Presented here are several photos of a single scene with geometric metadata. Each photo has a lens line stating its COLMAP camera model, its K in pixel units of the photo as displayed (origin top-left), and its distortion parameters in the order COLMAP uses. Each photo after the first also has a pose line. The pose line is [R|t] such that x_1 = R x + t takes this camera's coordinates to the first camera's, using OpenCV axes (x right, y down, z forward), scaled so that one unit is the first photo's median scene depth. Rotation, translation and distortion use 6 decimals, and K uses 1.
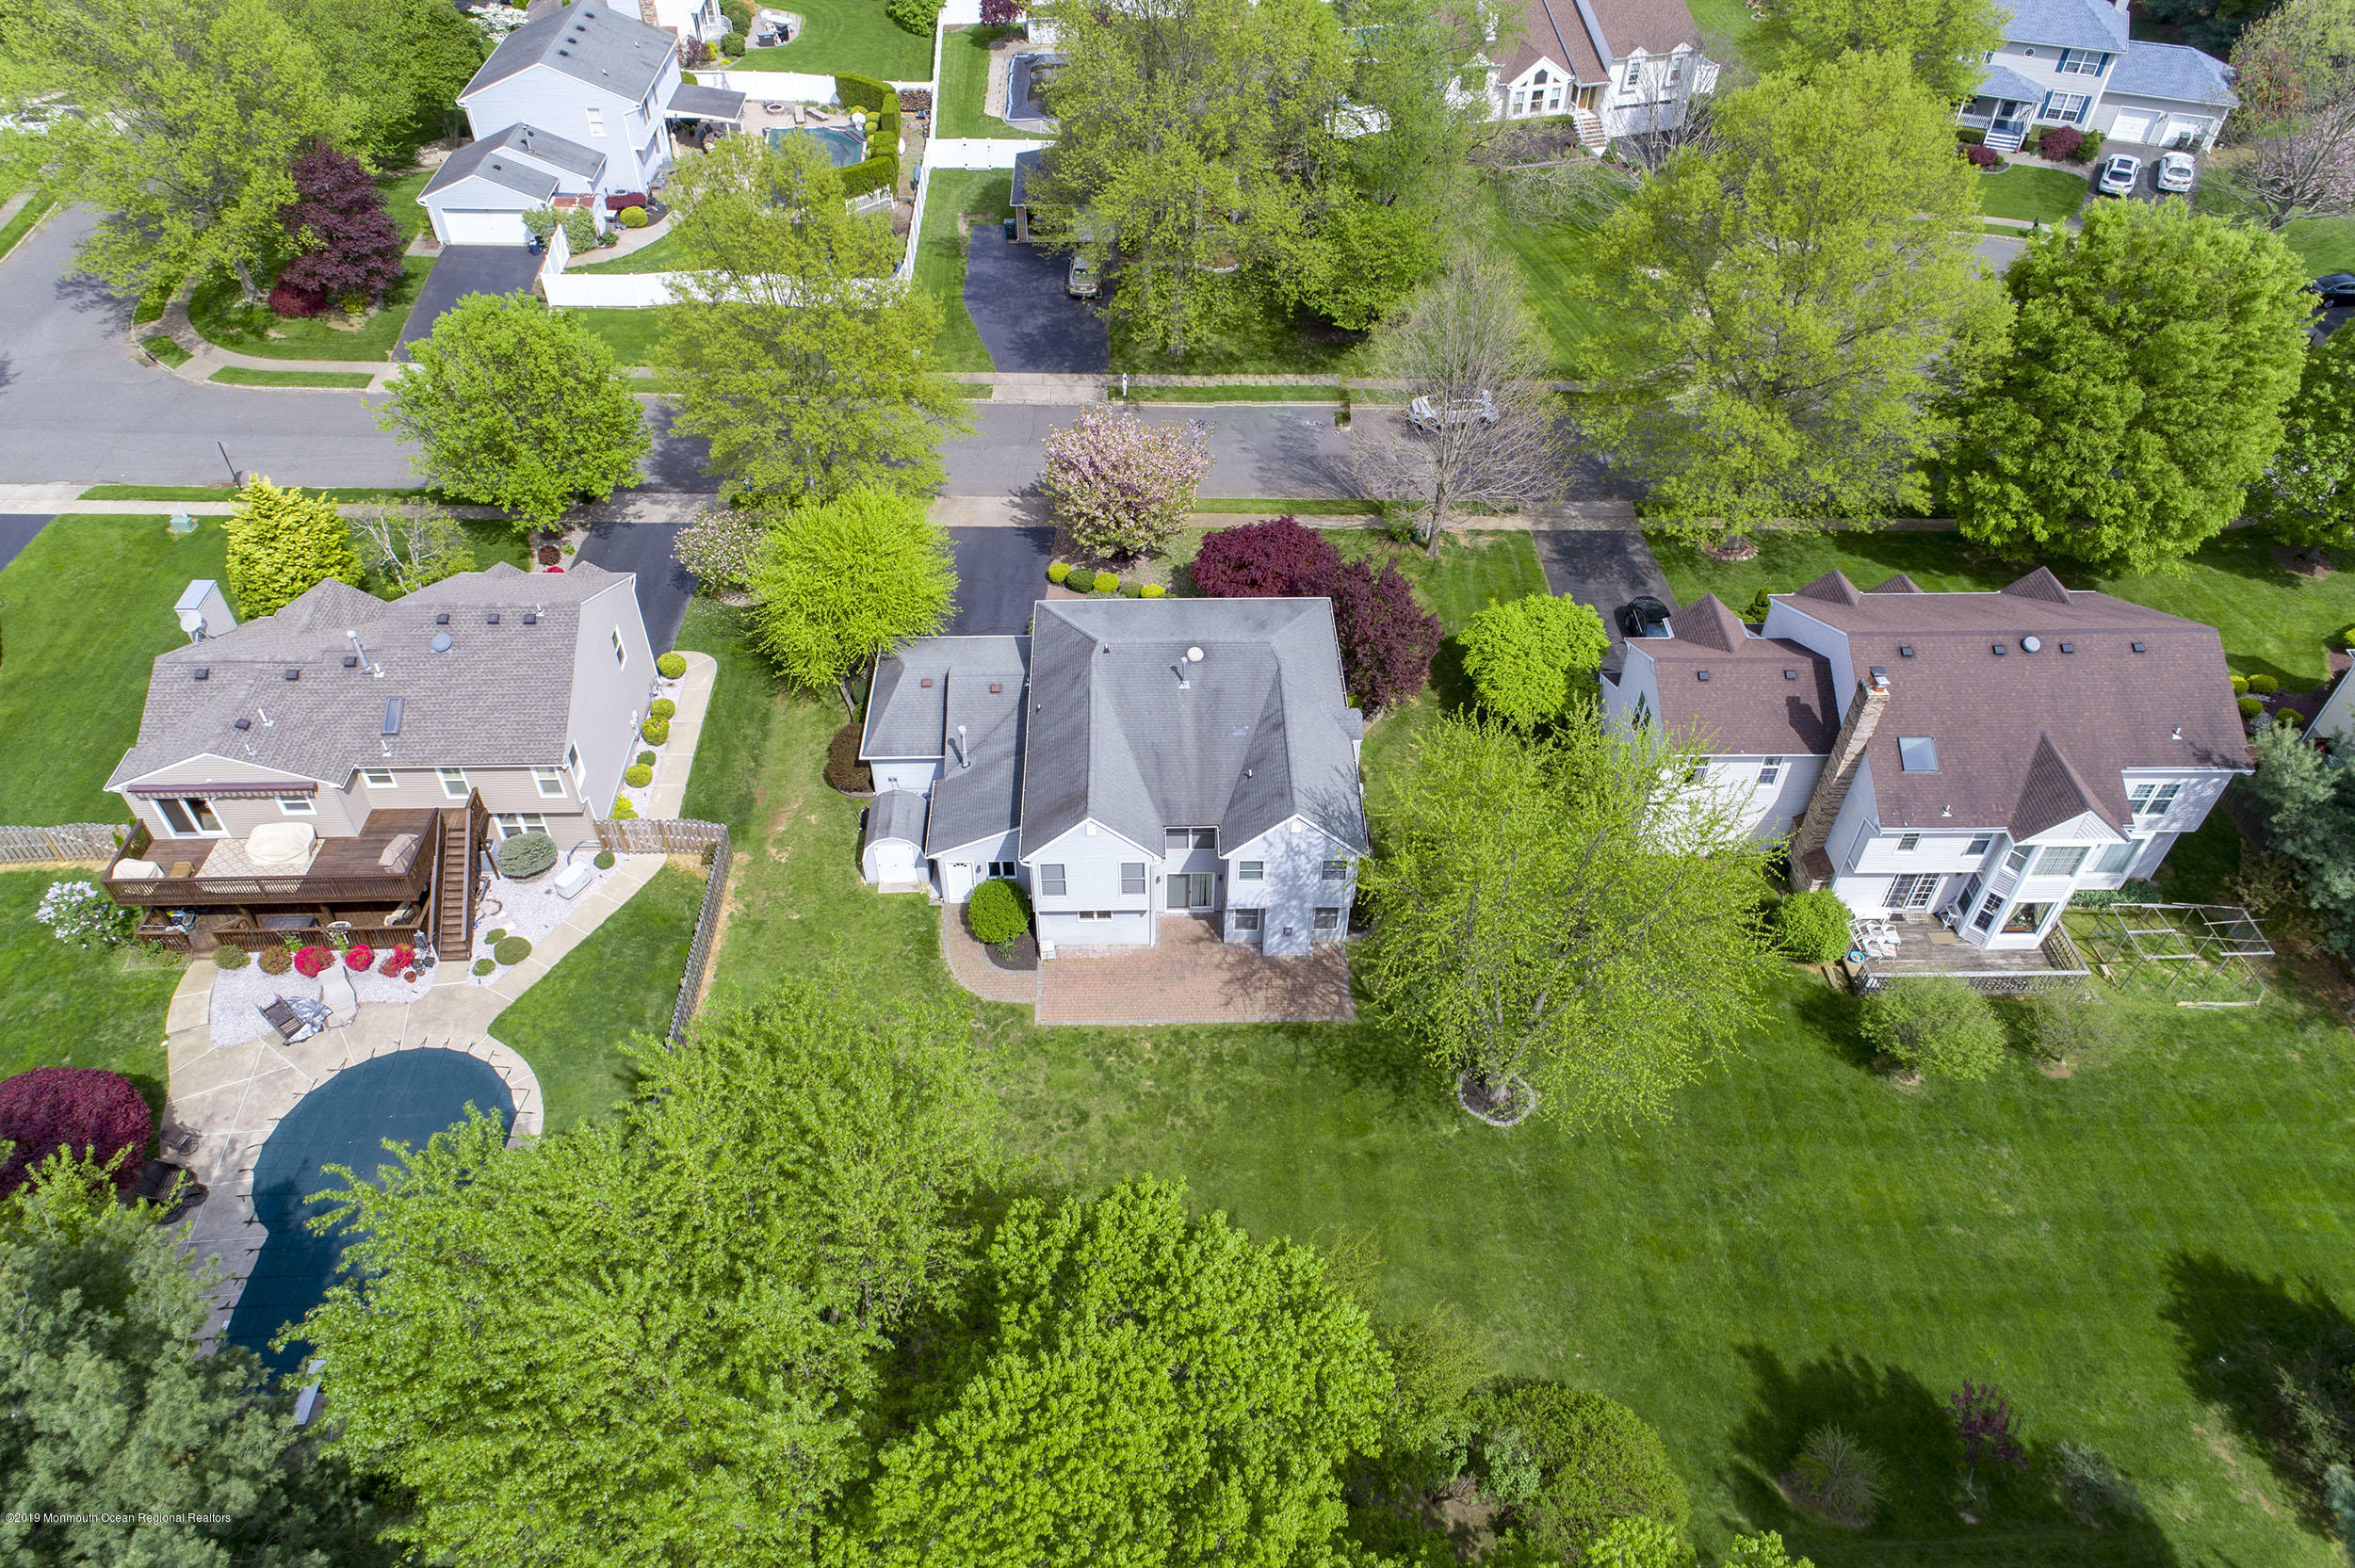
lens RADIAL K [[1623.9, 0, 1178.2], [0, 1623.9, 787.6], [0, 0, 1]] dist [0.043756, 0.004219]
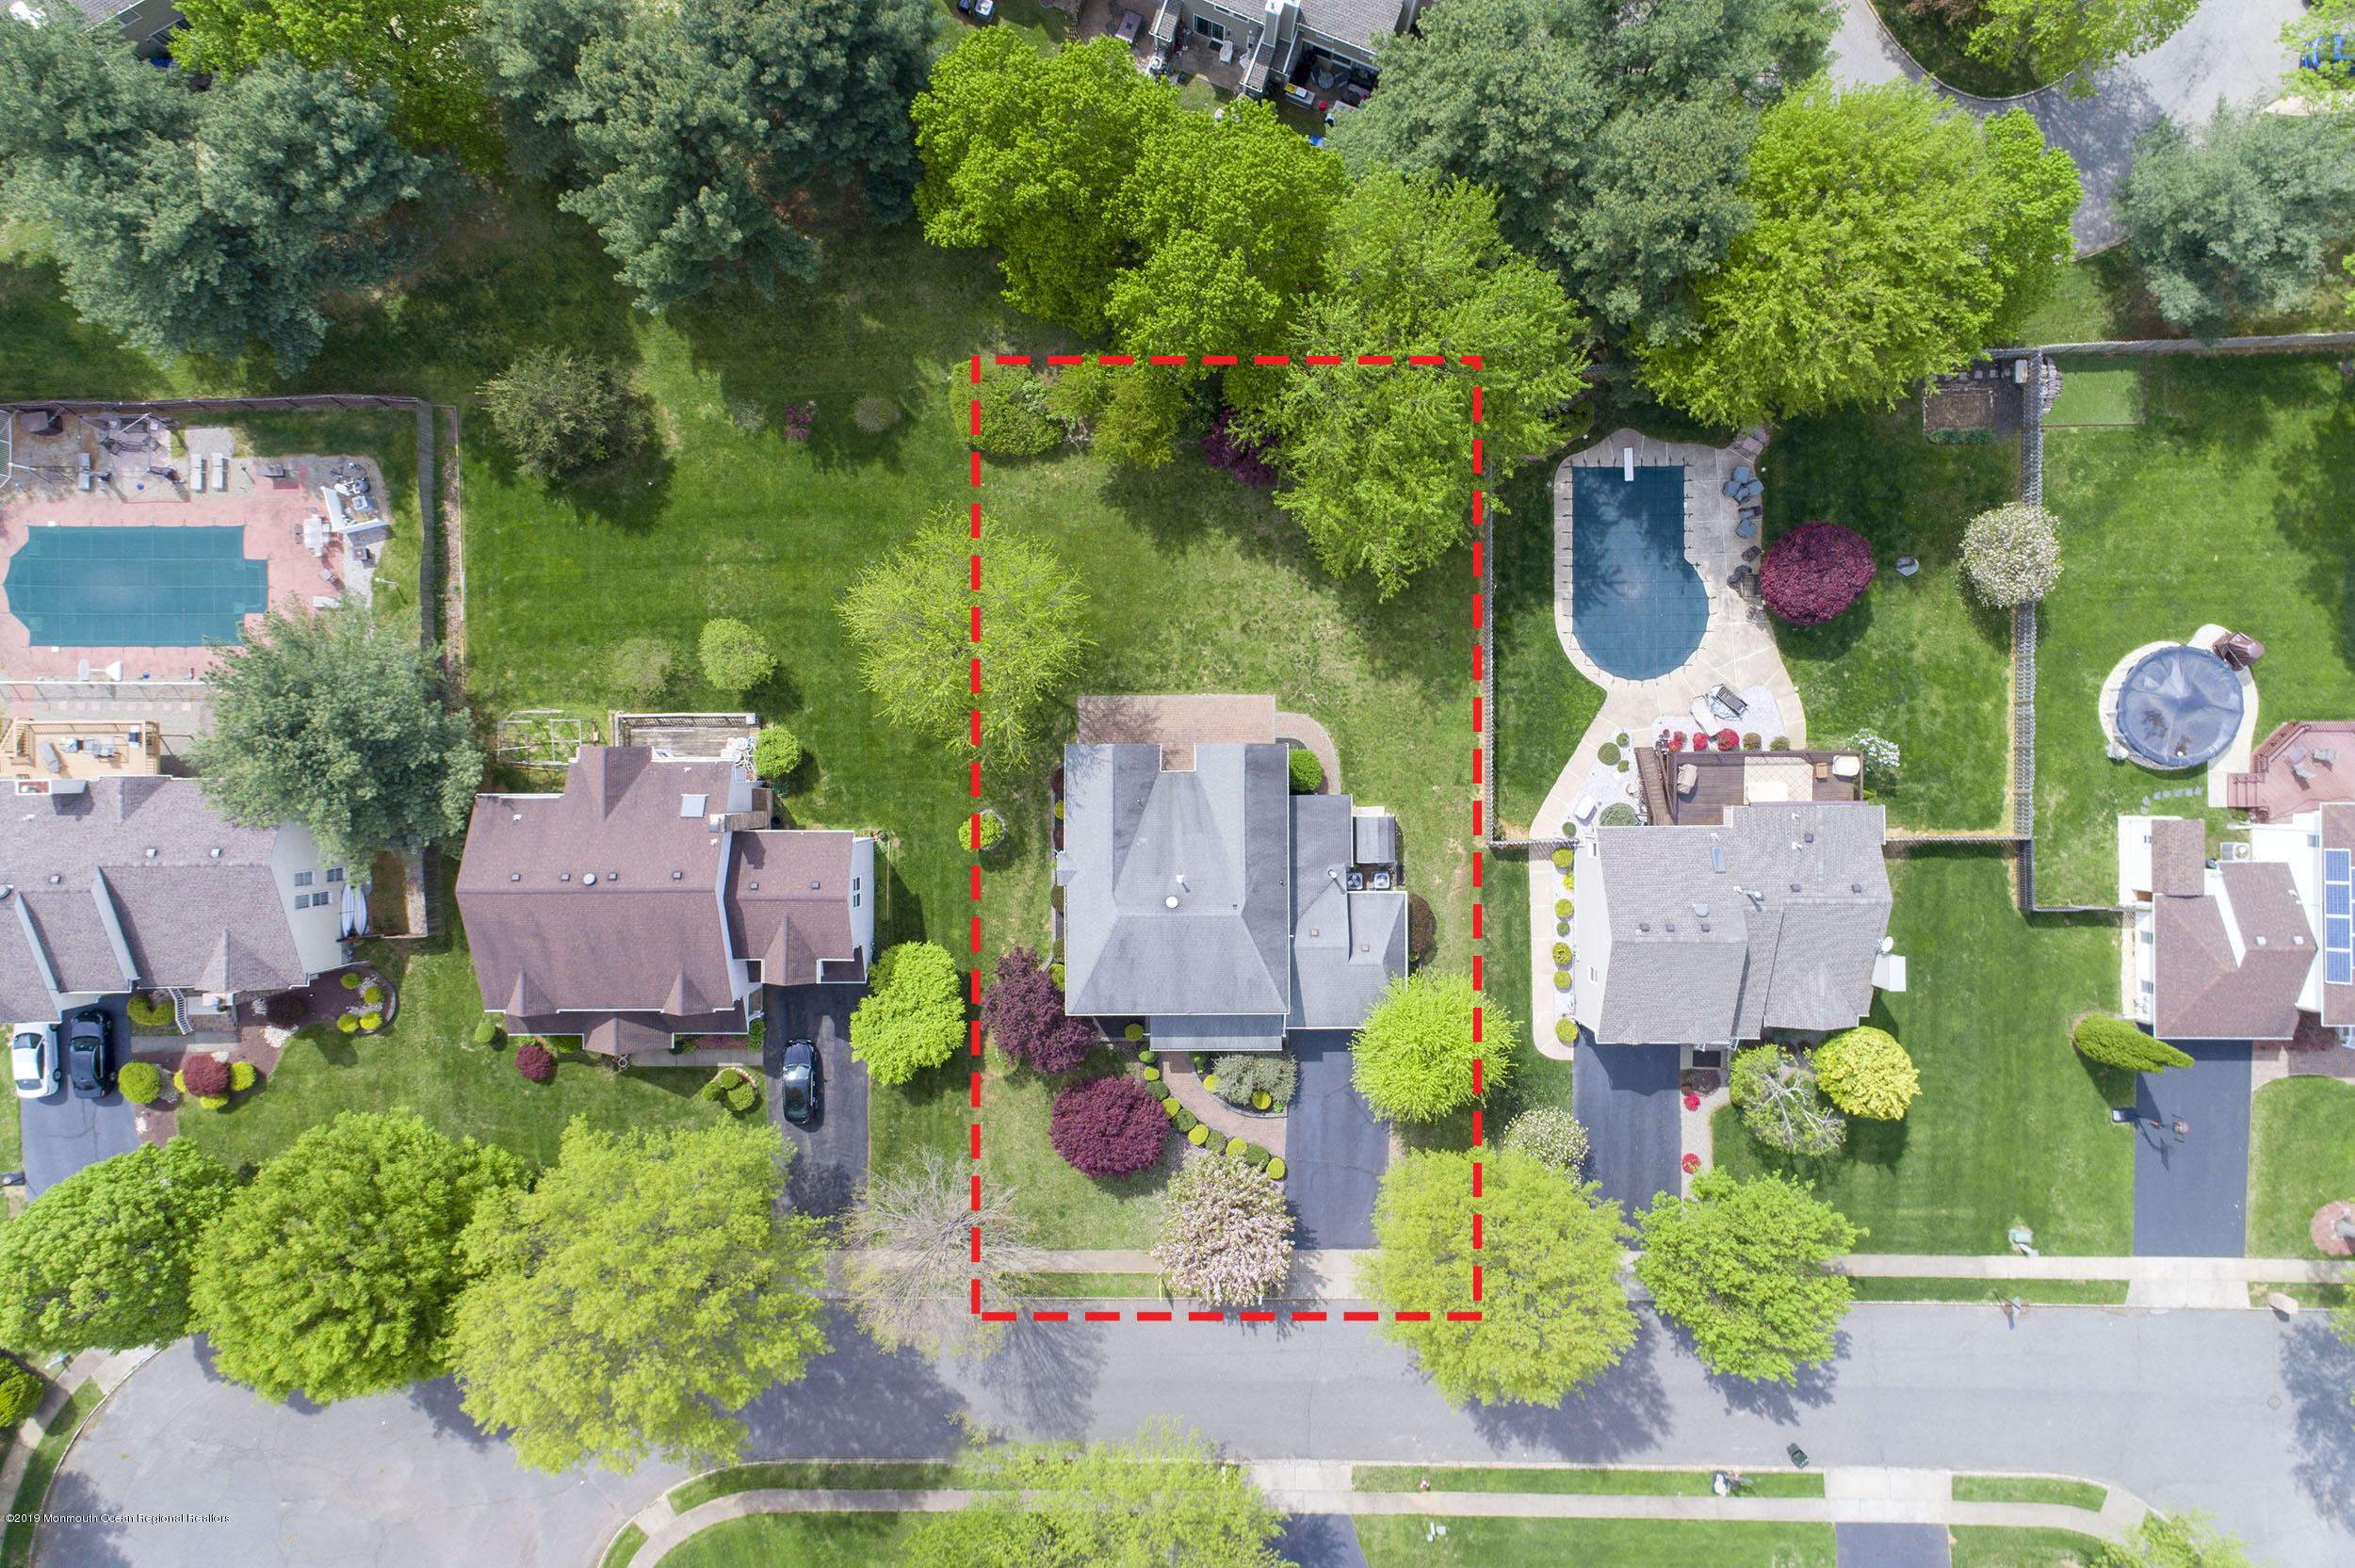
lens RADIAL K [[1623.9, 0, 1171.9], [0, 1623.9, 785.0], [0, 0, 1]] dist [0.043756, 0.004219]
pose [[-0.999802, -0.019864, 0.000776, 0.011668], [0.014072, -0.679661, 0.733391, -1.080401], [-0.014041, 0.733257, 0.679806, -0.036839]]
